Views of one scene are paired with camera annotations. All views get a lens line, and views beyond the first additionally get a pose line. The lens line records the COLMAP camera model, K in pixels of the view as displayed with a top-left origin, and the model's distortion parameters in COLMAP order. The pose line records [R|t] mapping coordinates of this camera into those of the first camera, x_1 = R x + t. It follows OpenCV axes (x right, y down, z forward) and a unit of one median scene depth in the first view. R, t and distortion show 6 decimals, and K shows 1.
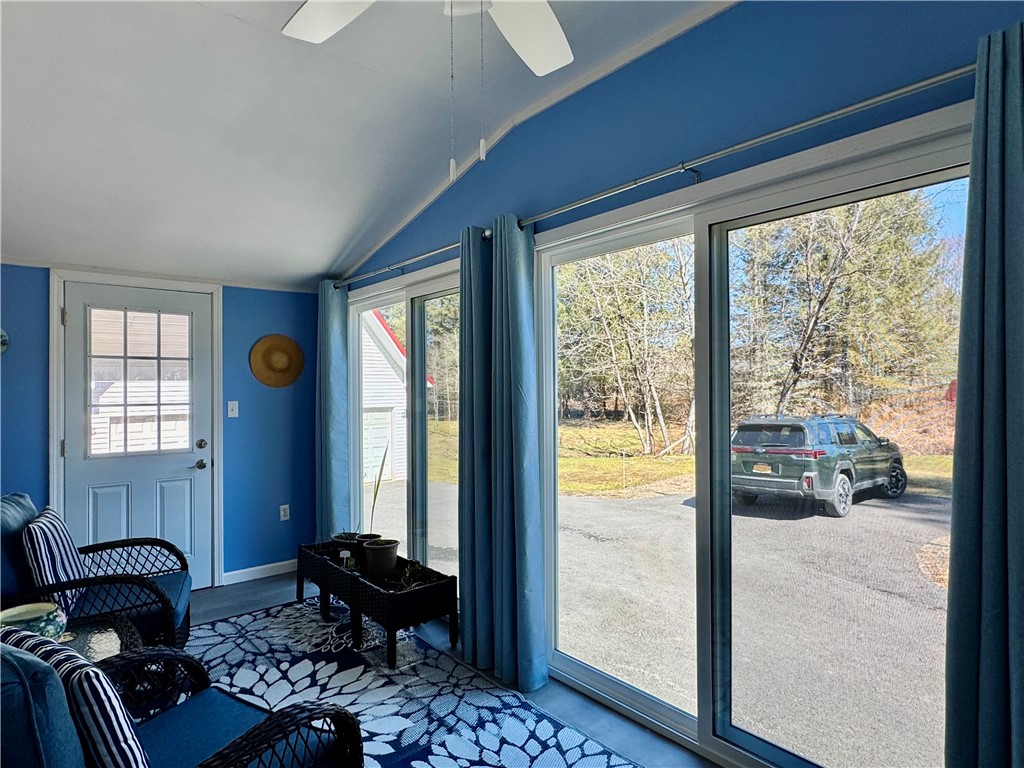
lens RADIAL K [[589.8, 0, 509.7], [0, 589.8, 385.7], [0, 0, 1]] dist [0.005477, -0.002288]
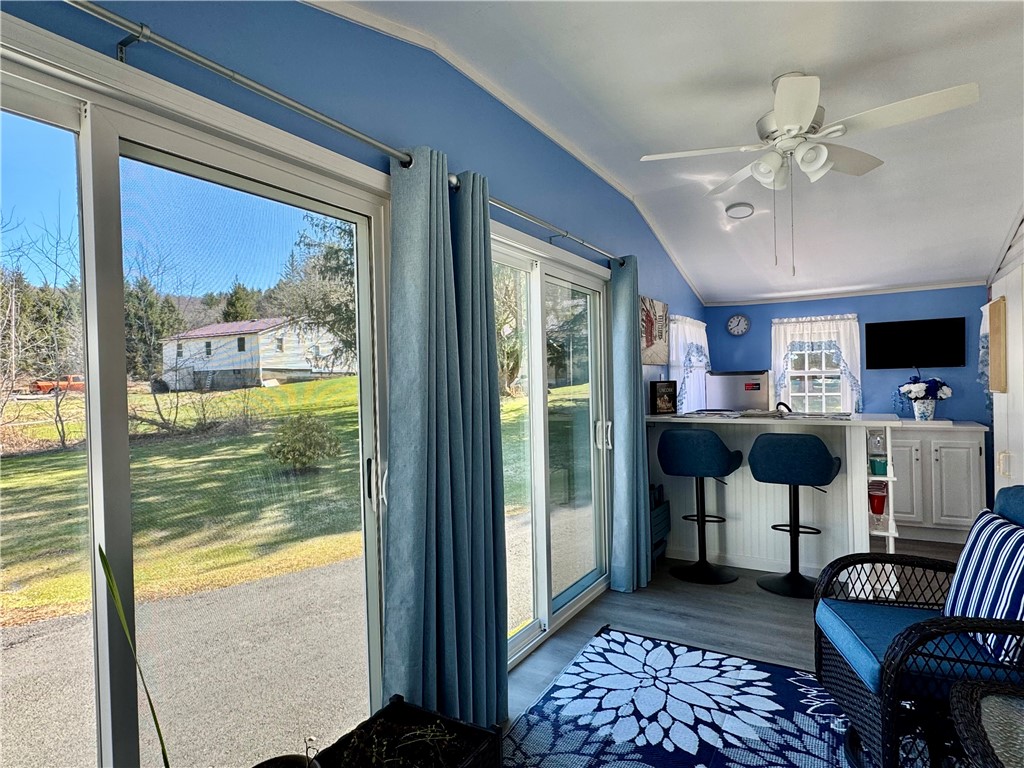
lens RADIAL K [[589.8, 0, 508.4], [0, 589.8, 386.6], [0, 0, 1]] dist [0.005477, -0.002288]
pose [[-0.329696, 0.002679, 0.944083, -0.944613], [0.022757, 0.999728, 0.005110, 0.004140], [-0.943813, 0.023169, -0.329668, 1.451813]]
